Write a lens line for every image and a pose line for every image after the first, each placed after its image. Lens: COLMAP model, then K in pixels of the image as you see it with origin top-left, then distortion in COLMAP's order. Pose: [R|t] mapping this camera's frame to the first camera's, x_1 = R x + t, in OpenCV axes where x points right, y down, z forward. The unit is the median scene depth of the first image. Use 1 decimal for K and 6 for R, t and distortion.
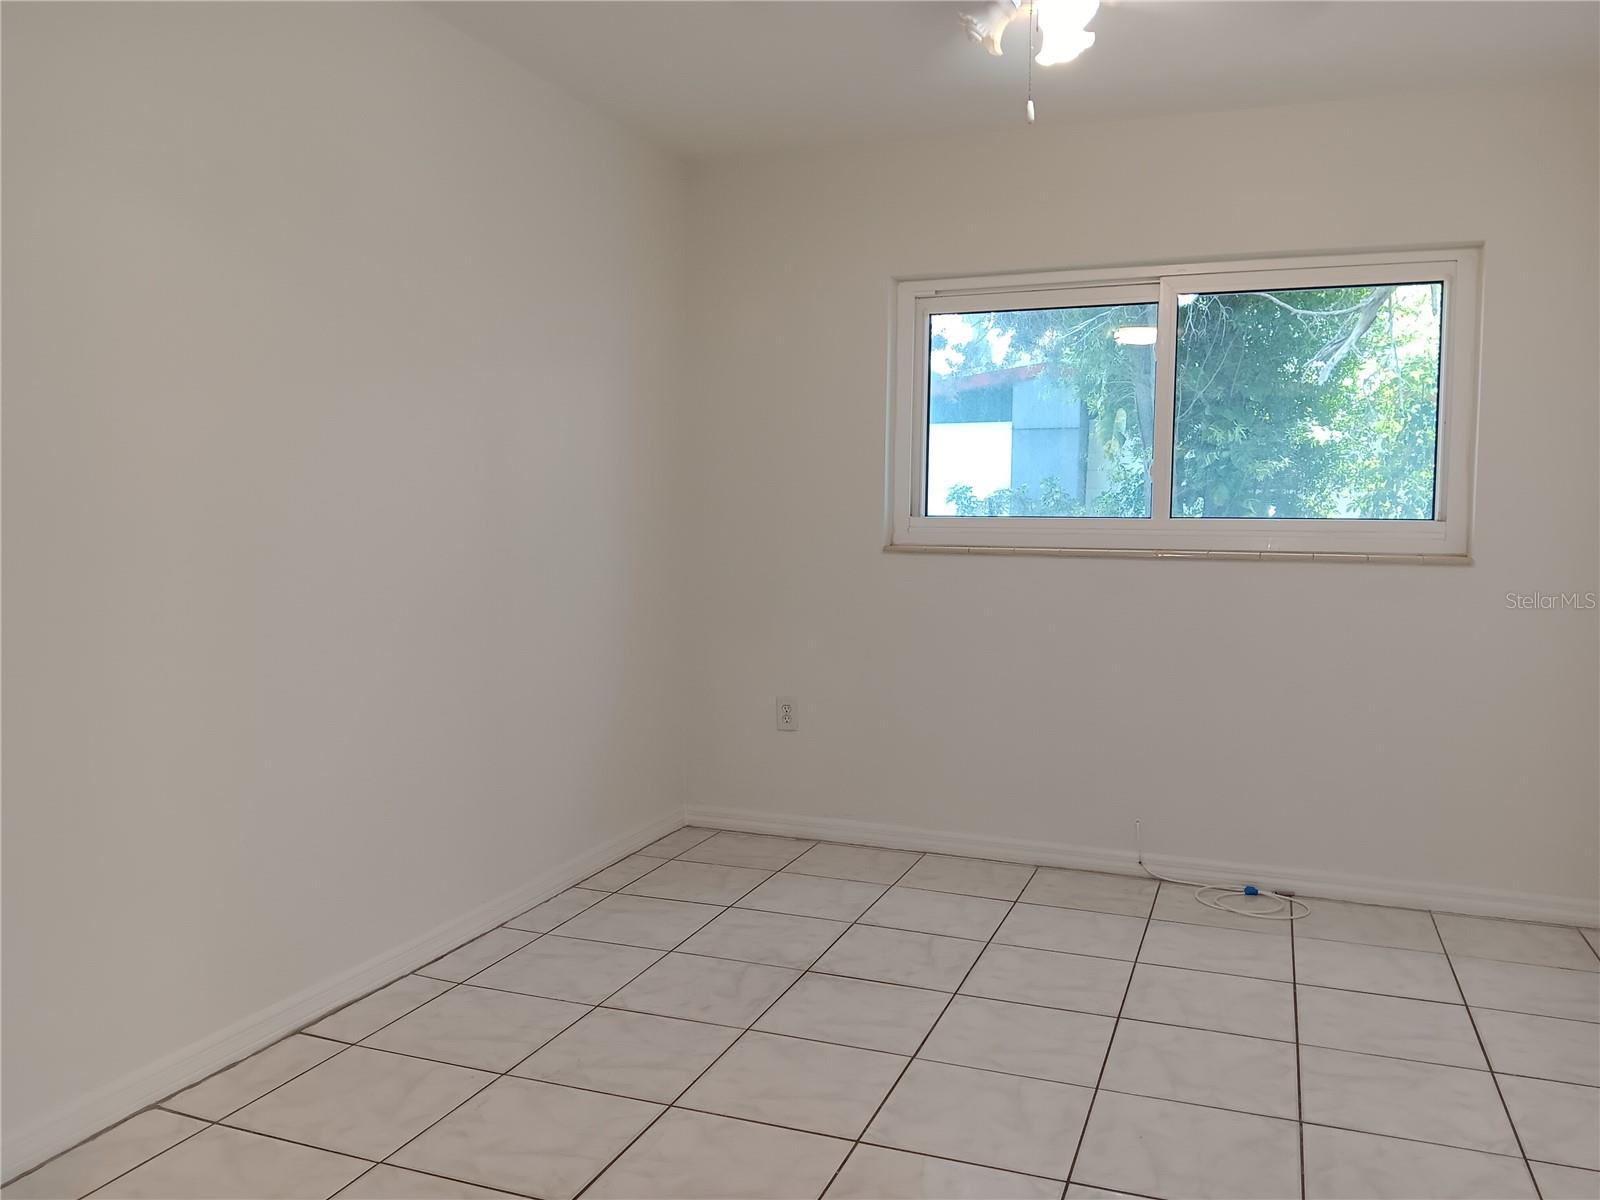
lens RADIAL K [[1269.9, 0, 800.1], [0, 1269.9, 590.8], [0, 0, 1]] dist [0.087605, -0.155214]
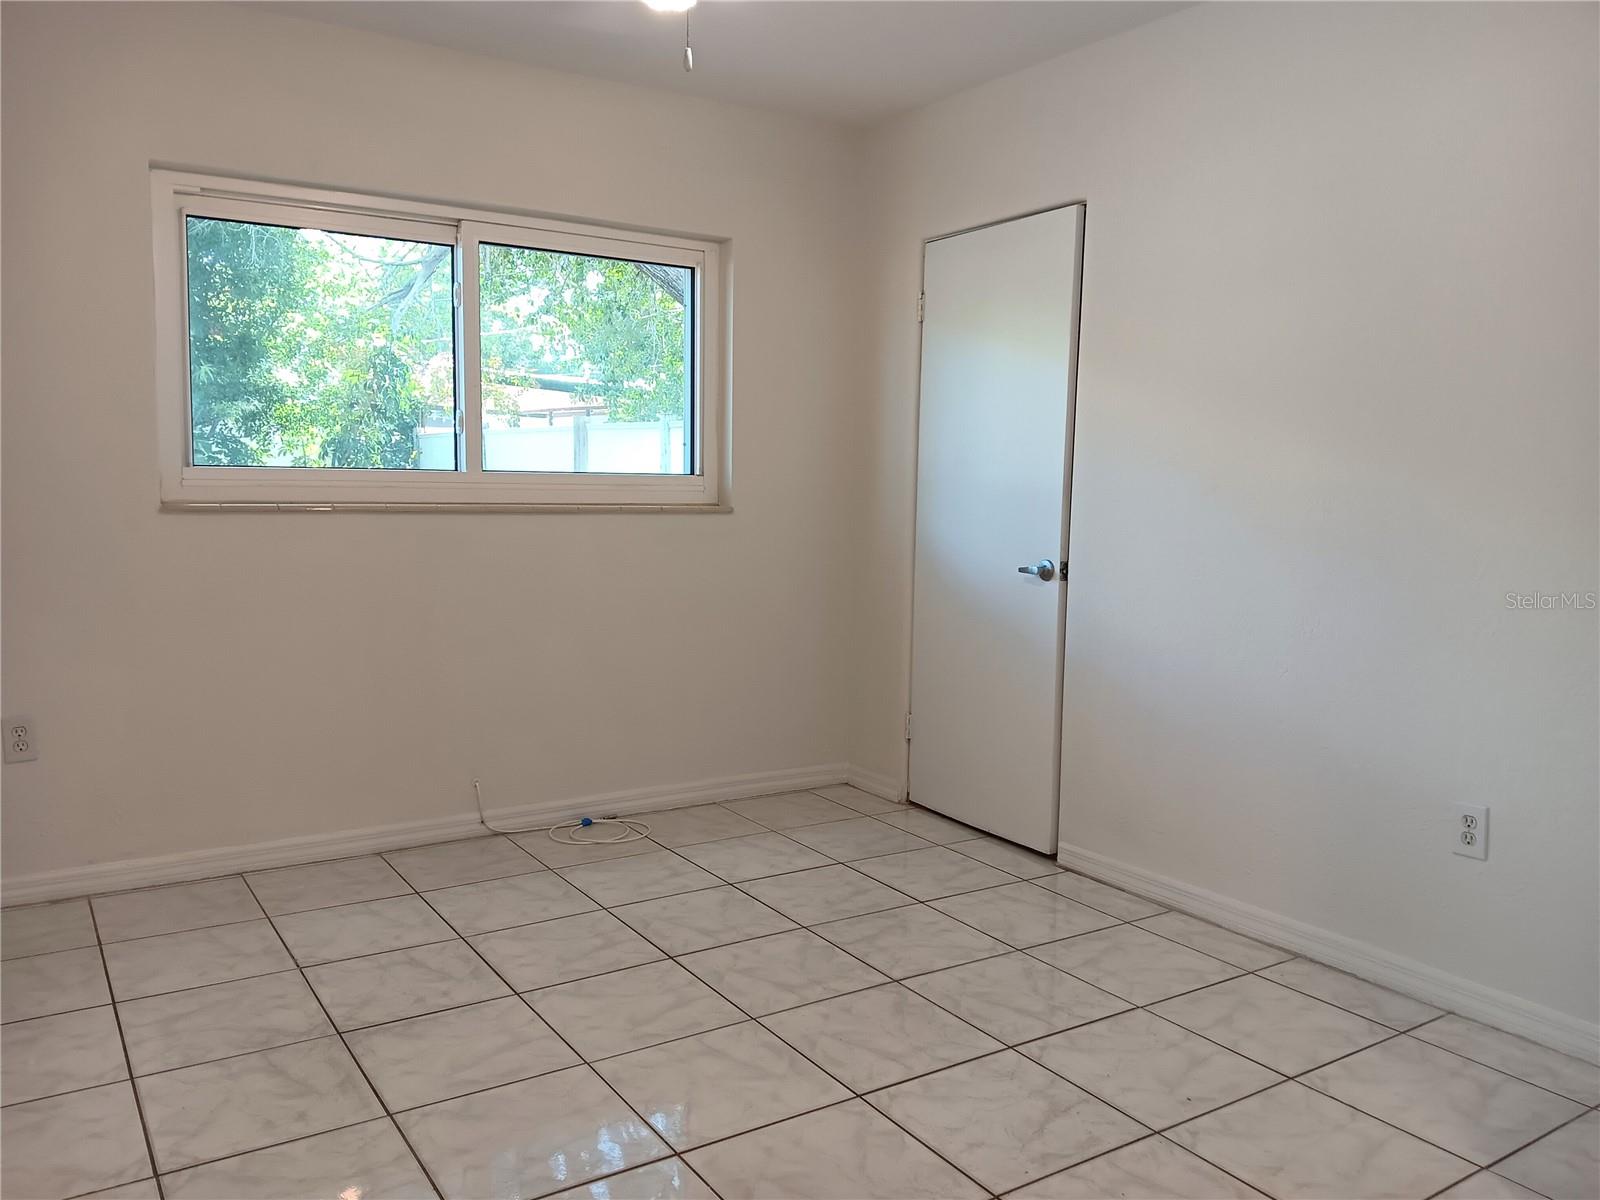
lens RADIAL K [[1258.1, 0, 798.2], [0, 1258.1, 597.3], [0, 0, 1]] dist [0.096530, -0.146636]
pose [[0.590078, -0.082422, 0.803128, -0.386634], [0.038827, 0.996521, 0.073742, -0.024732], [-0.806412, -0.012331, 0.591226, 0.242981]]
